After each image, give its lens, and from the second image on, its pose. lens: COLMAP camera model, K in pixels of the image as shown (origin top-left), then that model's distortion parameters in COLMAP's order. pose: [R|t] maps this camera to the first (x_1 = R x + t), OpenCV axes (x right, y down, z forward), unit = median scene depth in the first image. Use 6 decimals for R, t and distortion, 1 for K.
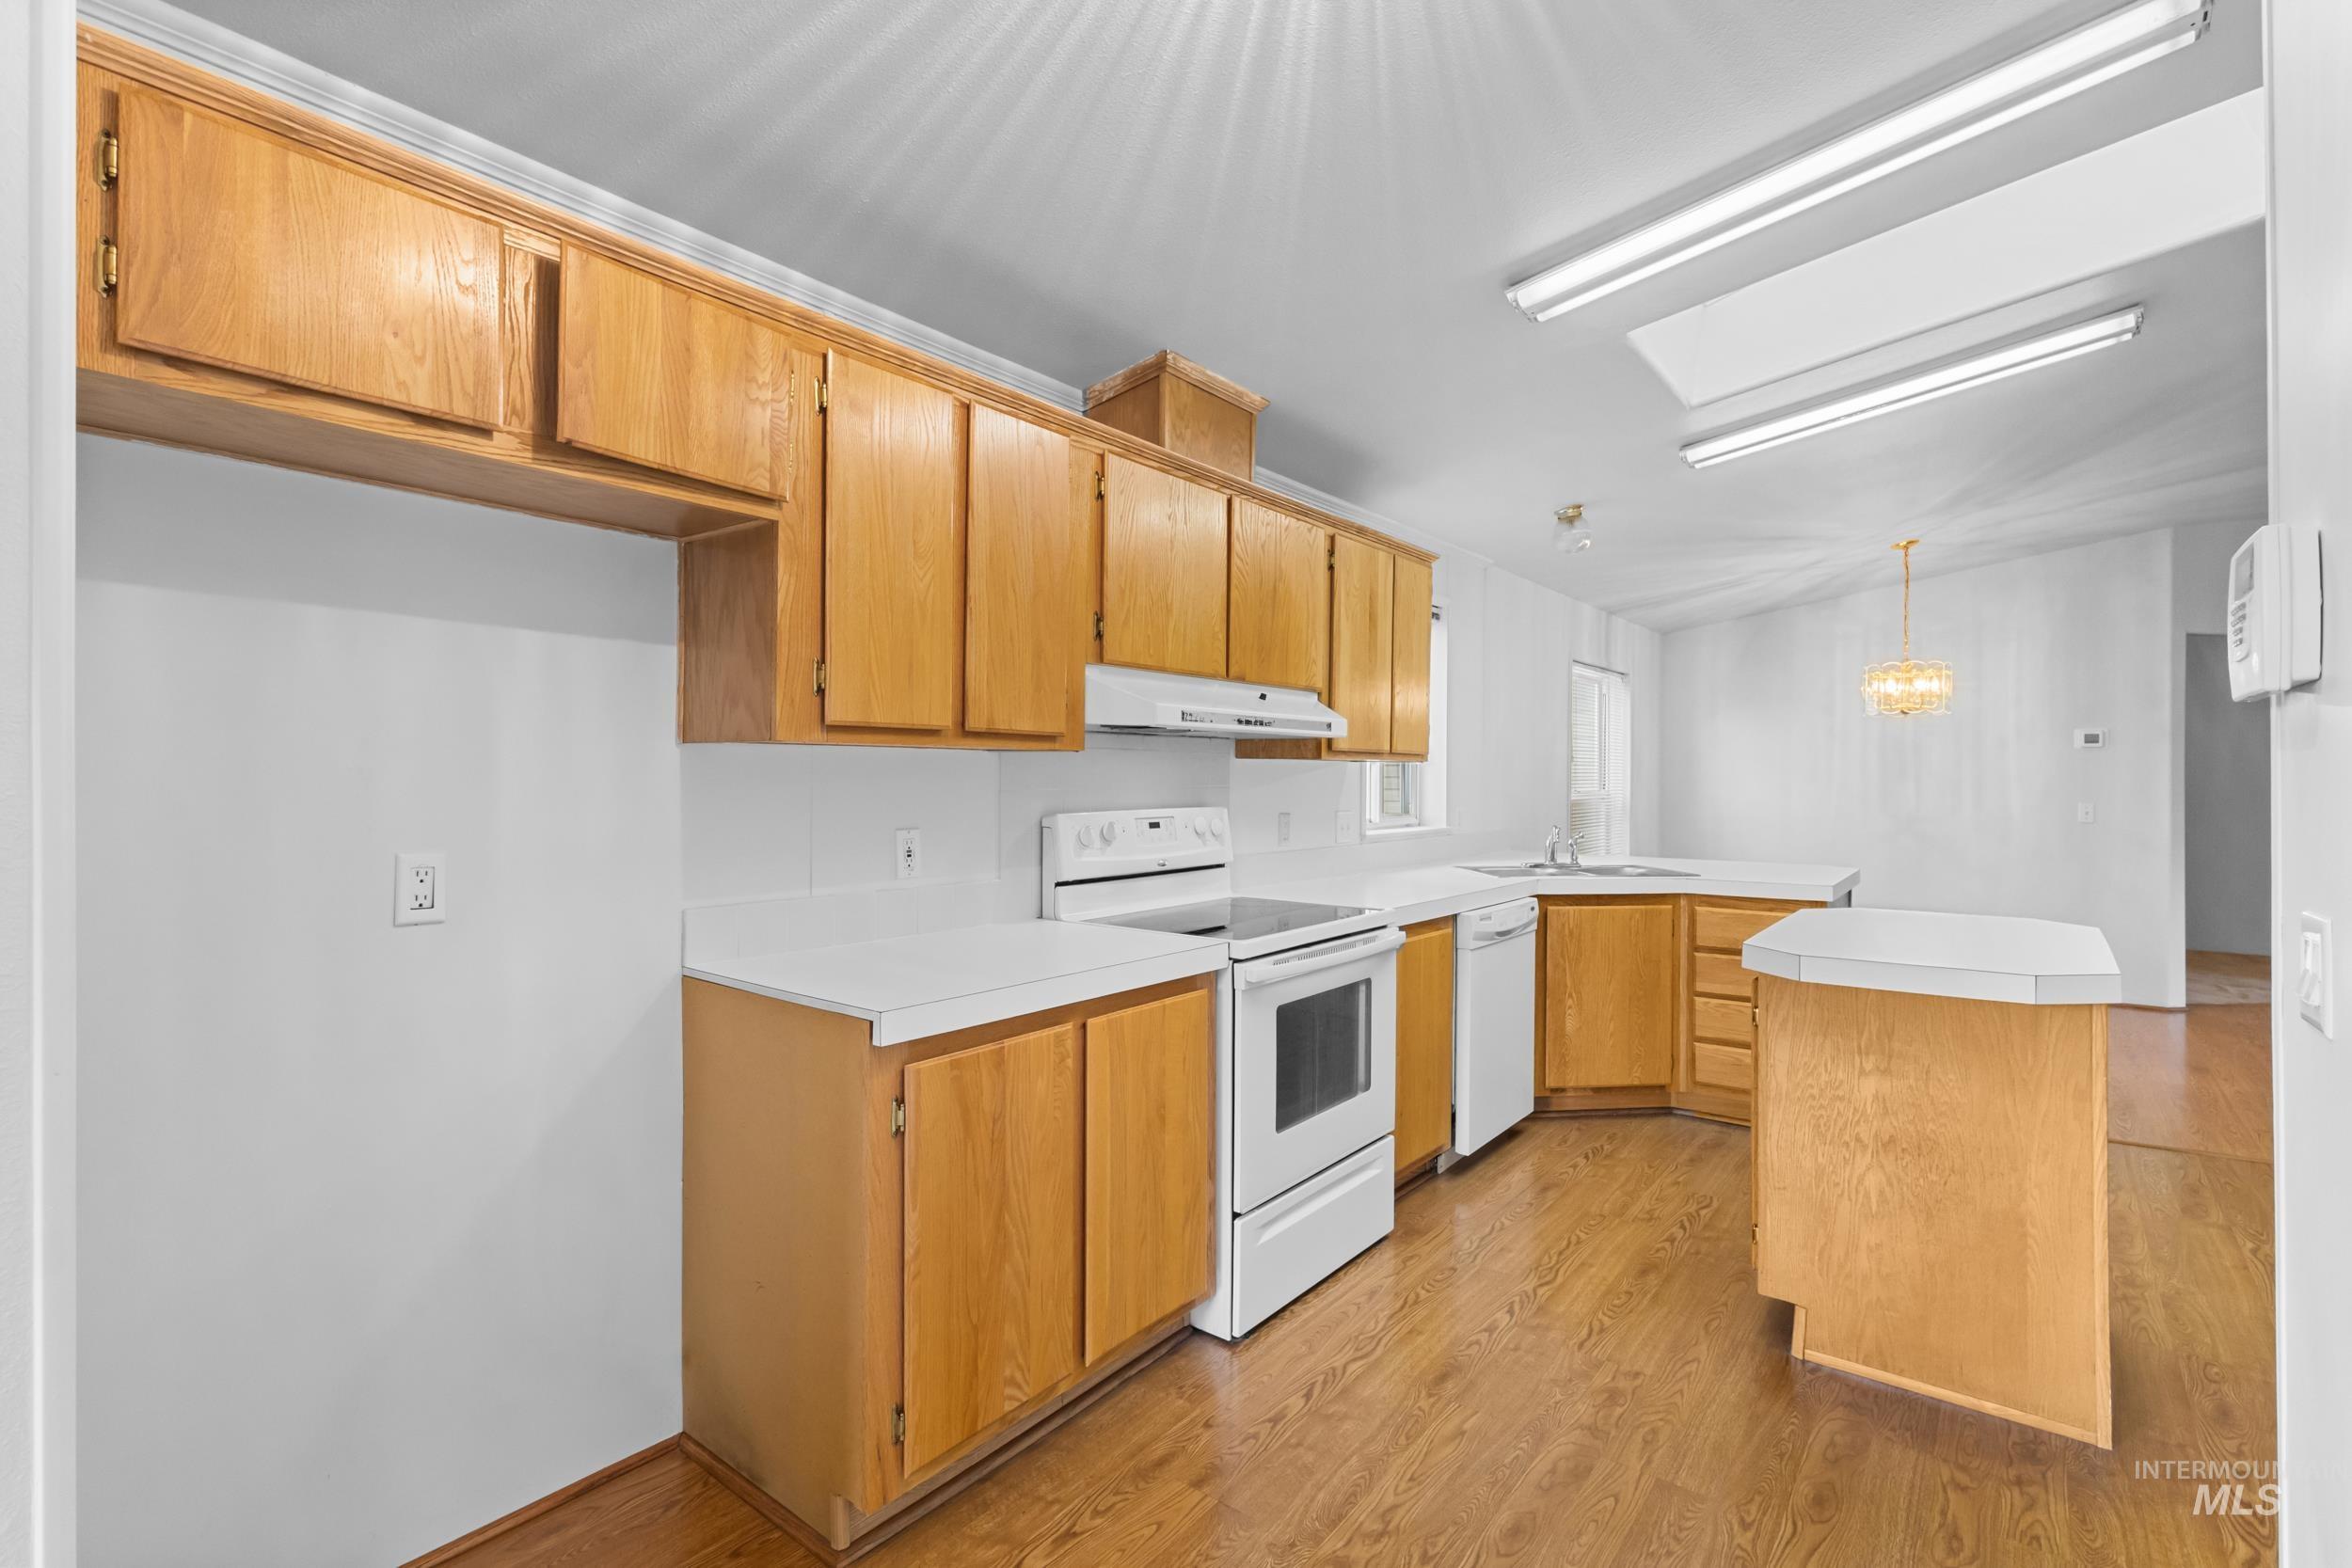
lens RADIAL K [[1084.5, 0, 1170.1], [0, 1084.5, 782.6], [0, 0, 1]] dist [0.001305, 0.001060]
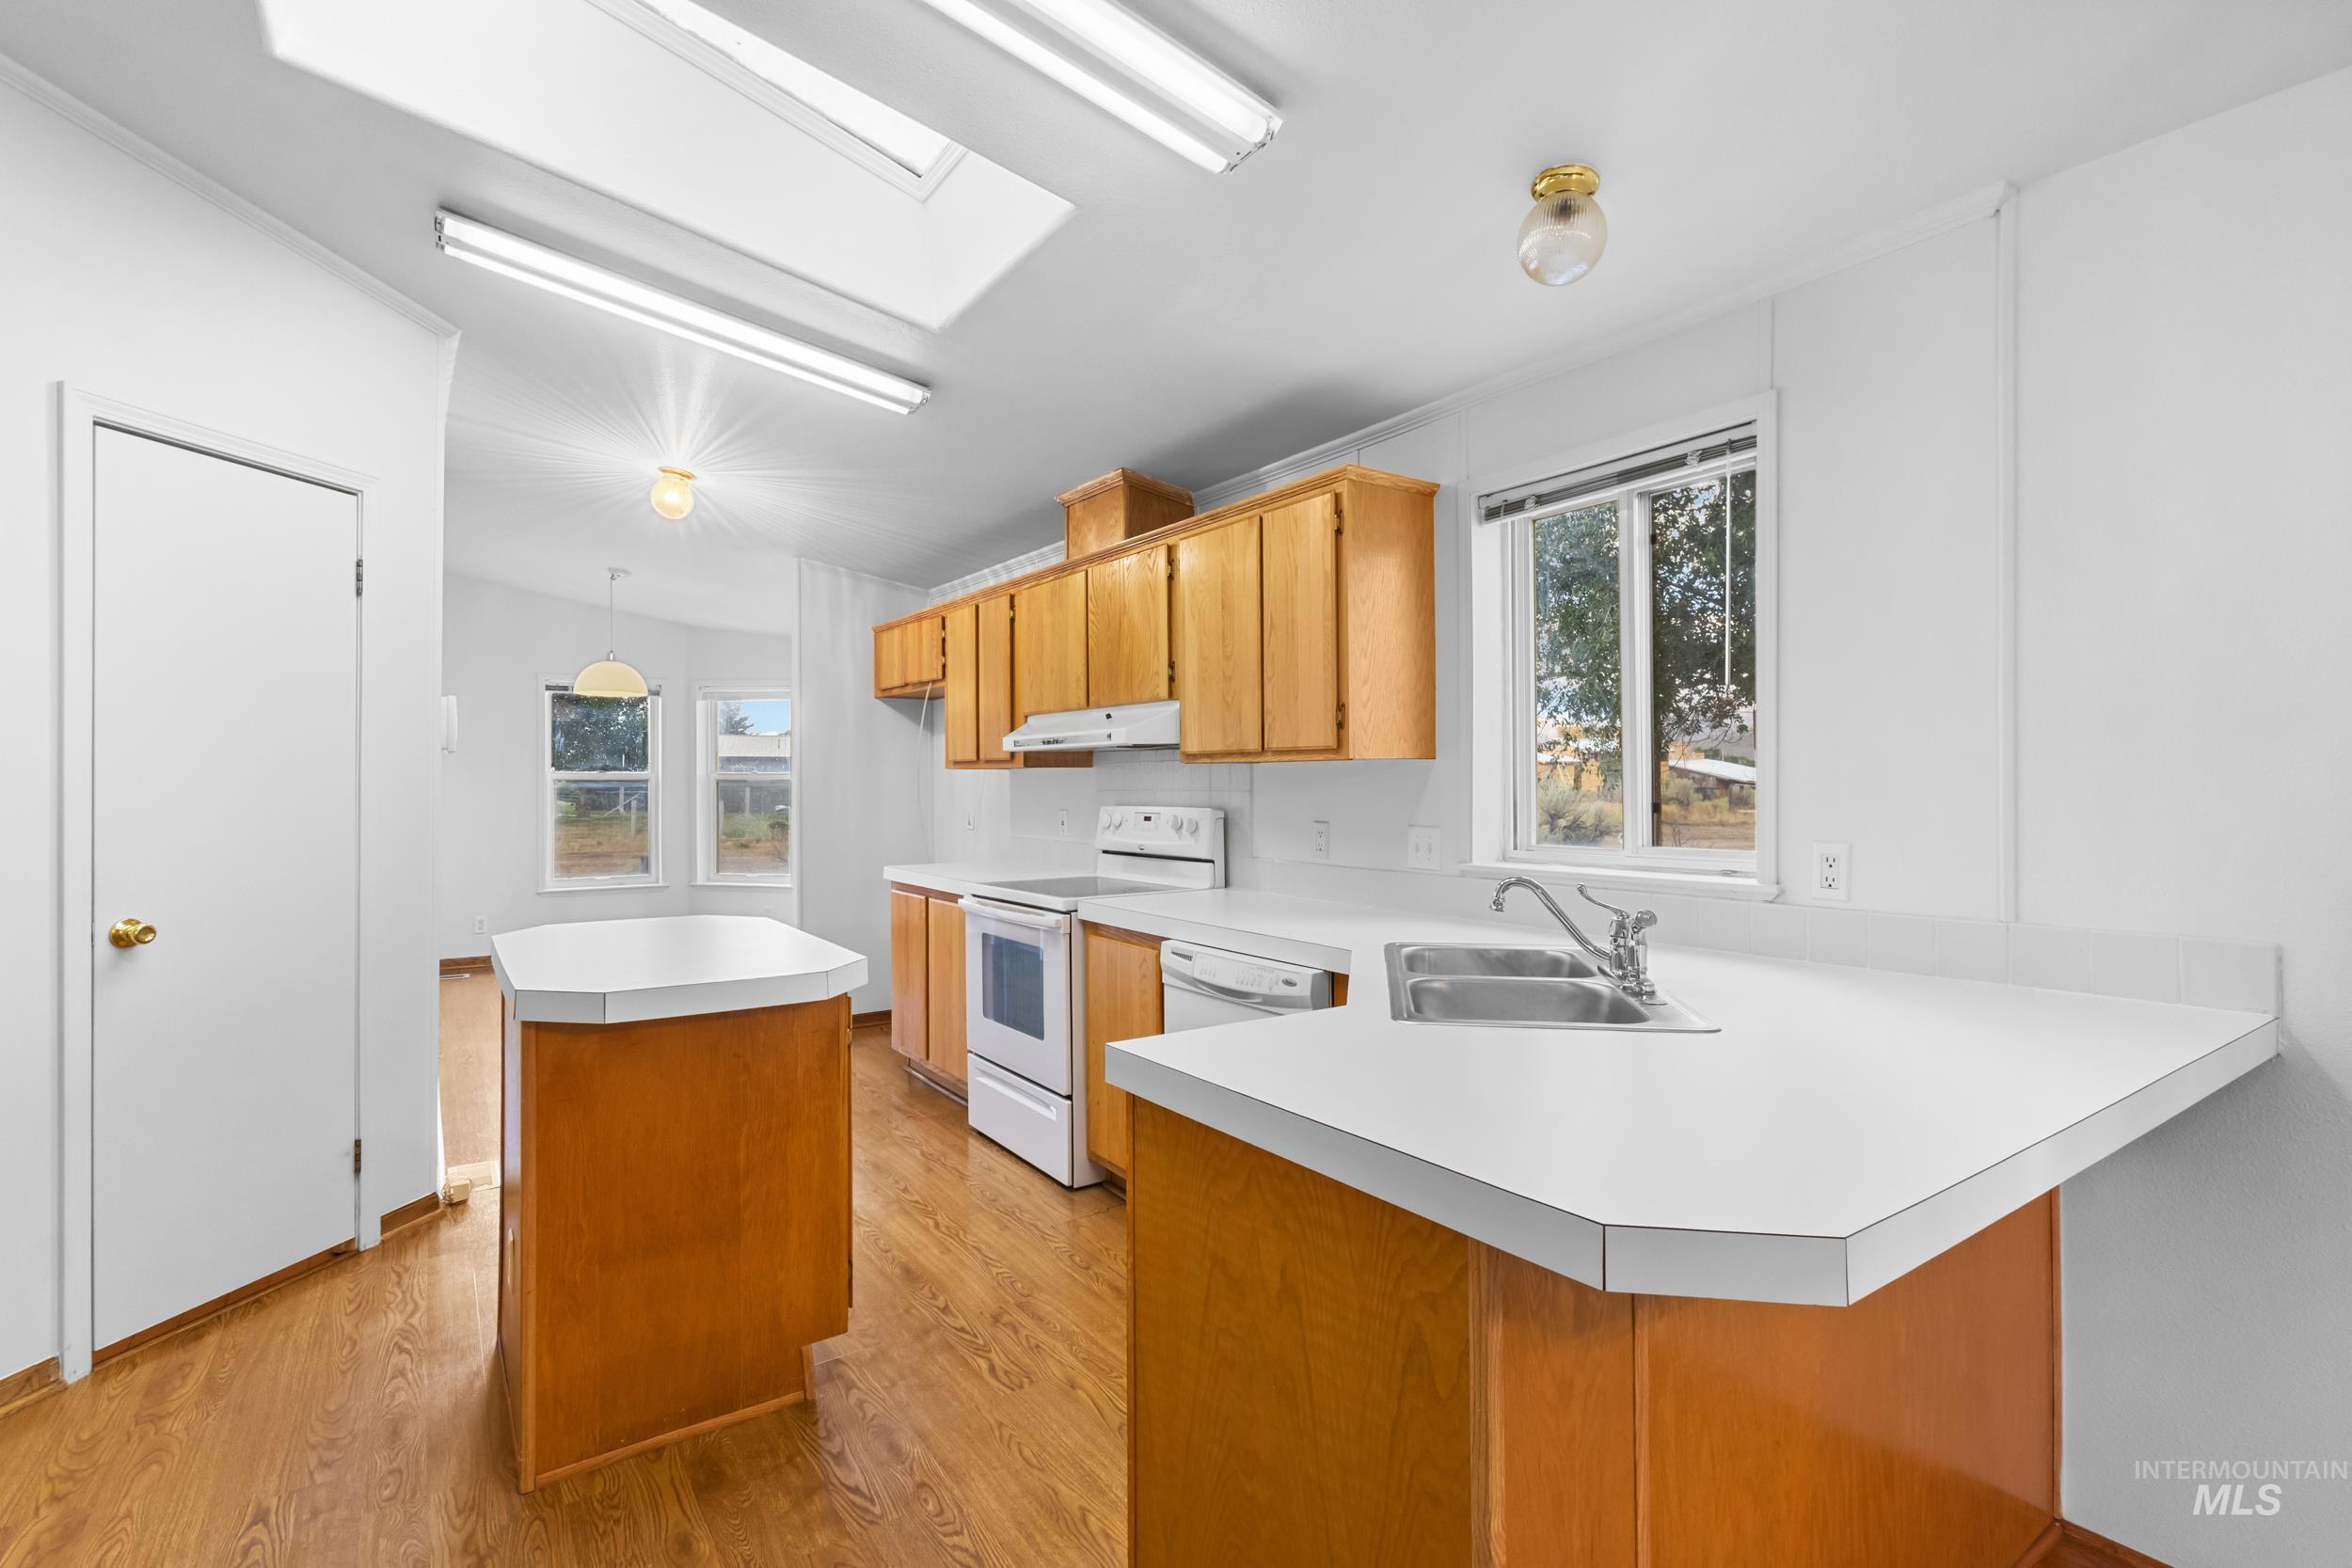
lens RADIAL K [[1084.5, 0, 1170.1], [0, 1084.5, 782.6], [0, 0, 1]] dist [0.001305, 0.001060]
pose [[-0.292841, -0.002248, -0.956159, 1.172423], [-0.003112, 0.999994, -0.001398, -0.002233], [0.956156, 0.002567, -0.292846, 1.345969]]
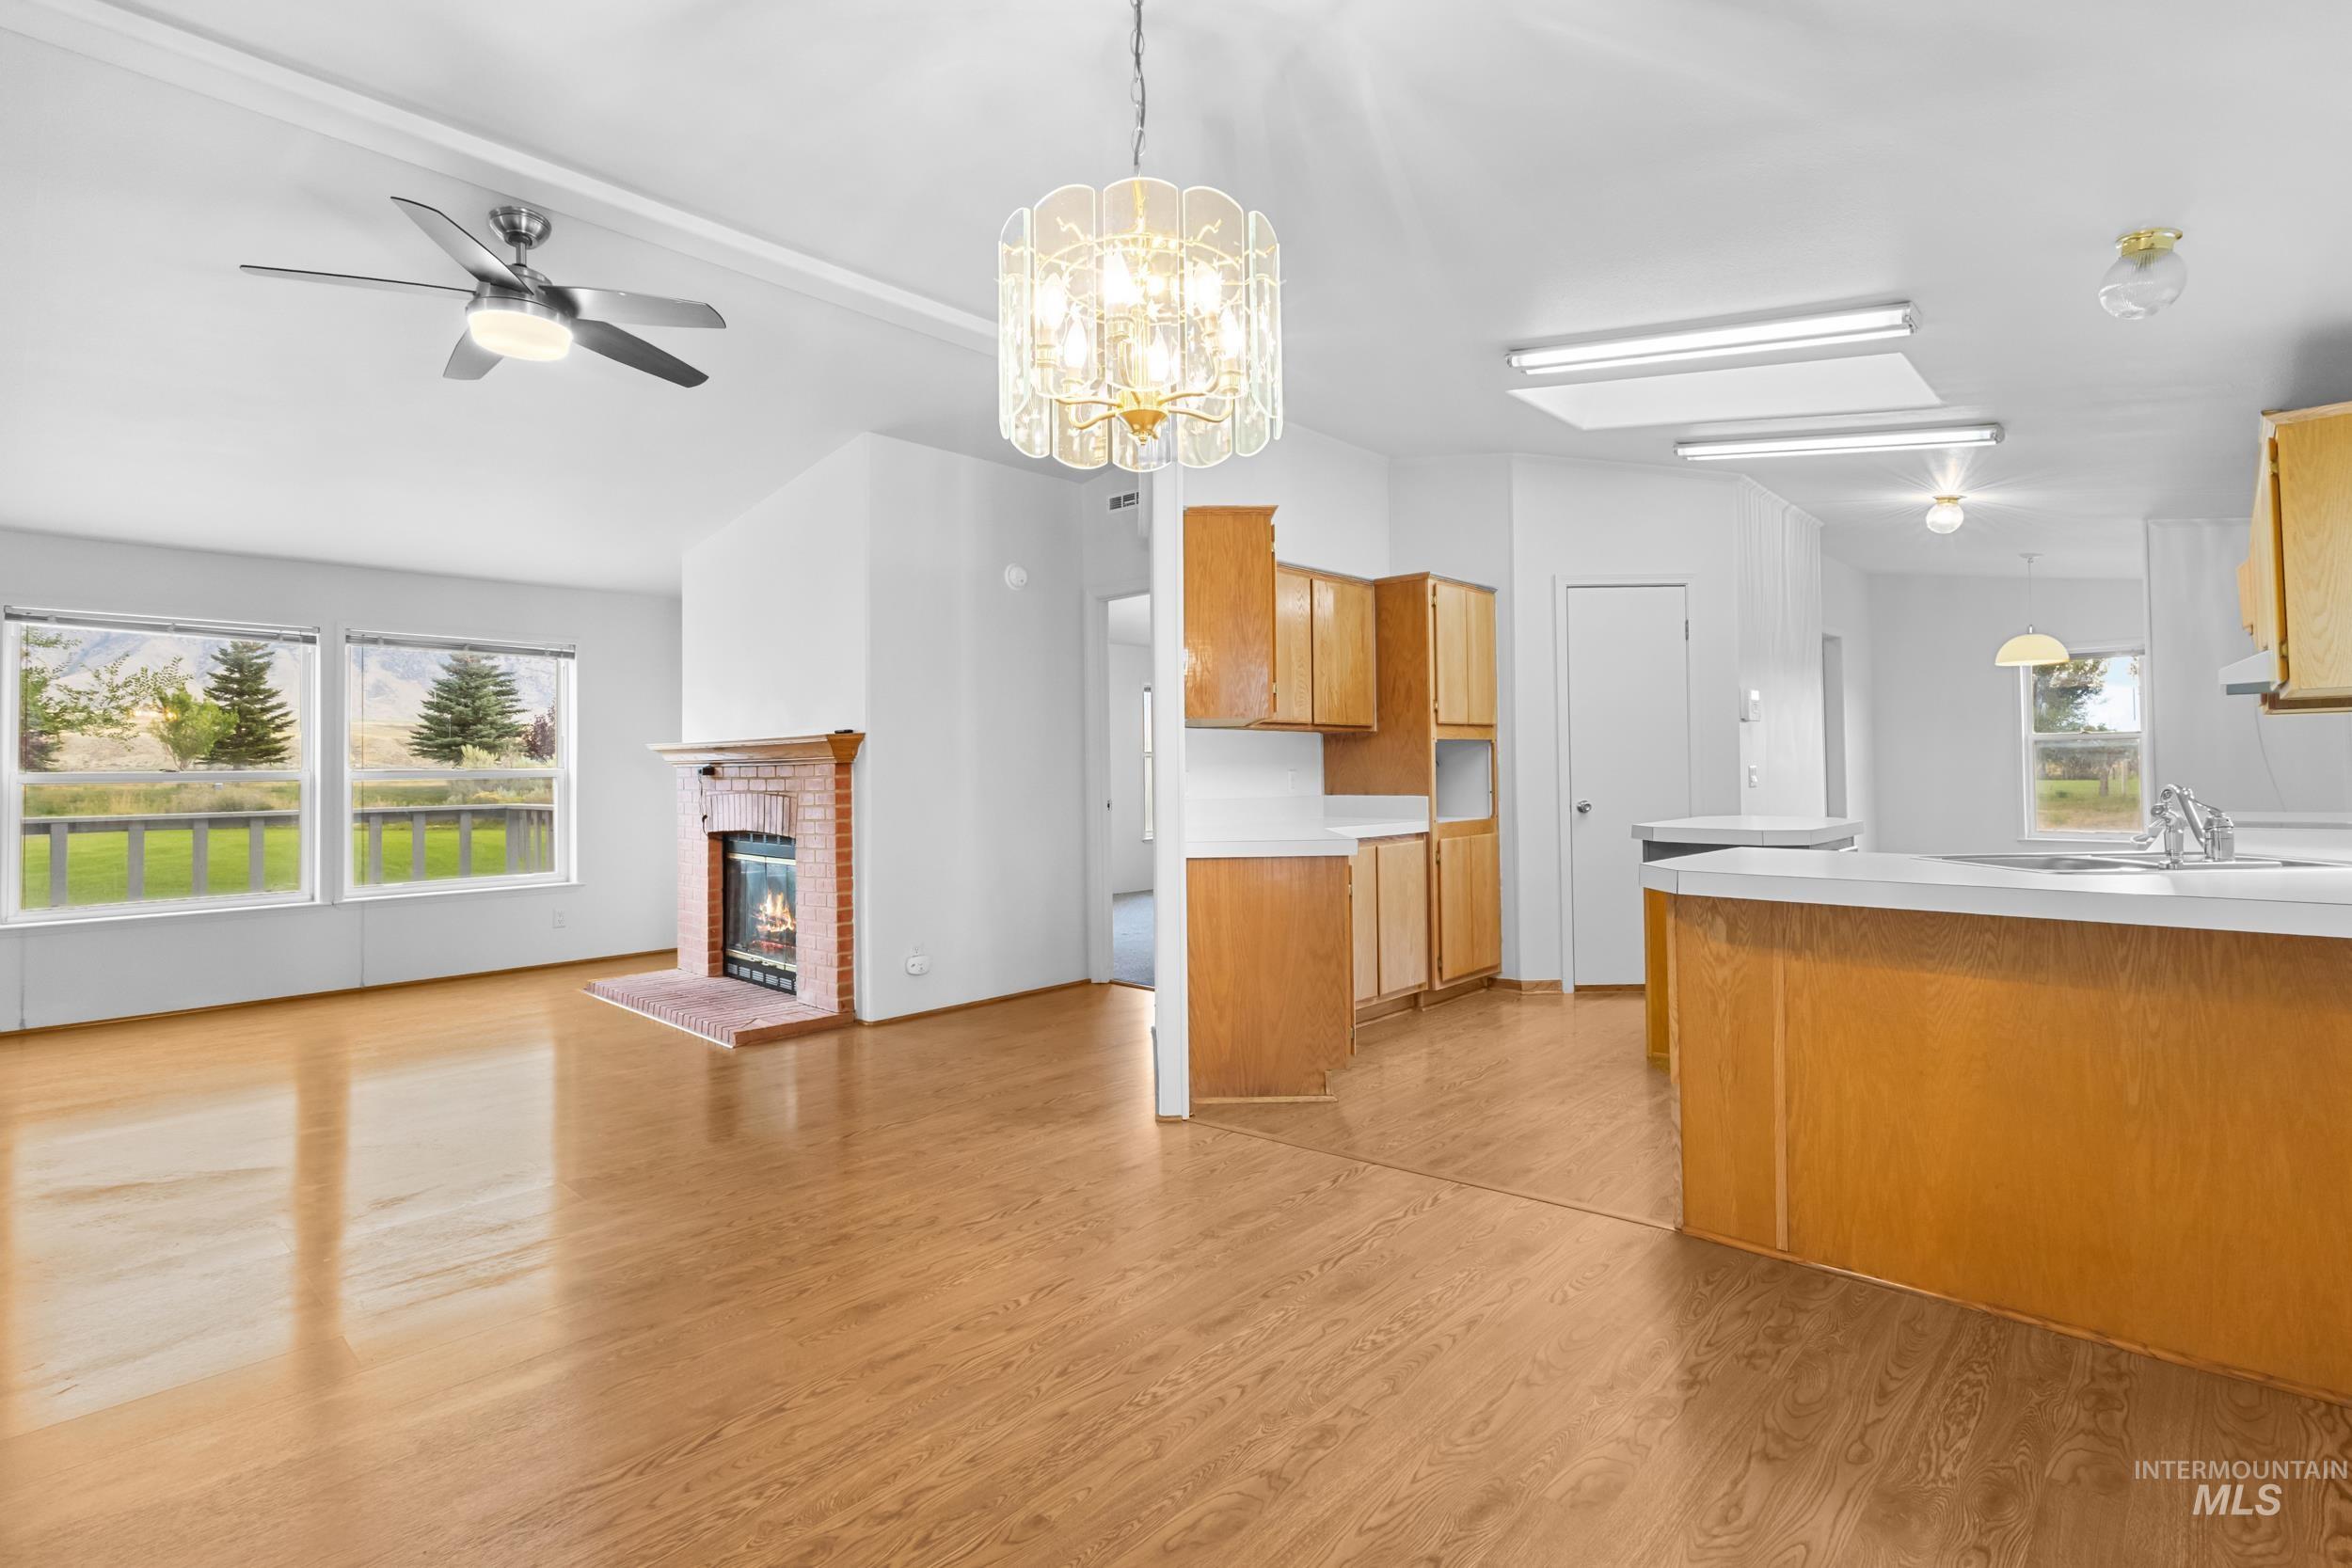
lens RADIAL K [[1110.0, 0, 1174.1], [0, 1110.0, 748.2], [0, 0, 1]] dist [0.001825, 0.000416]
pose [[-0.996320, 0.012417, 0.084810, 1.157566], [0.011091, 0.999809, -0.016084, 0.032762], [-0.084993, -0.015085, -0.996267, 2.251340]]
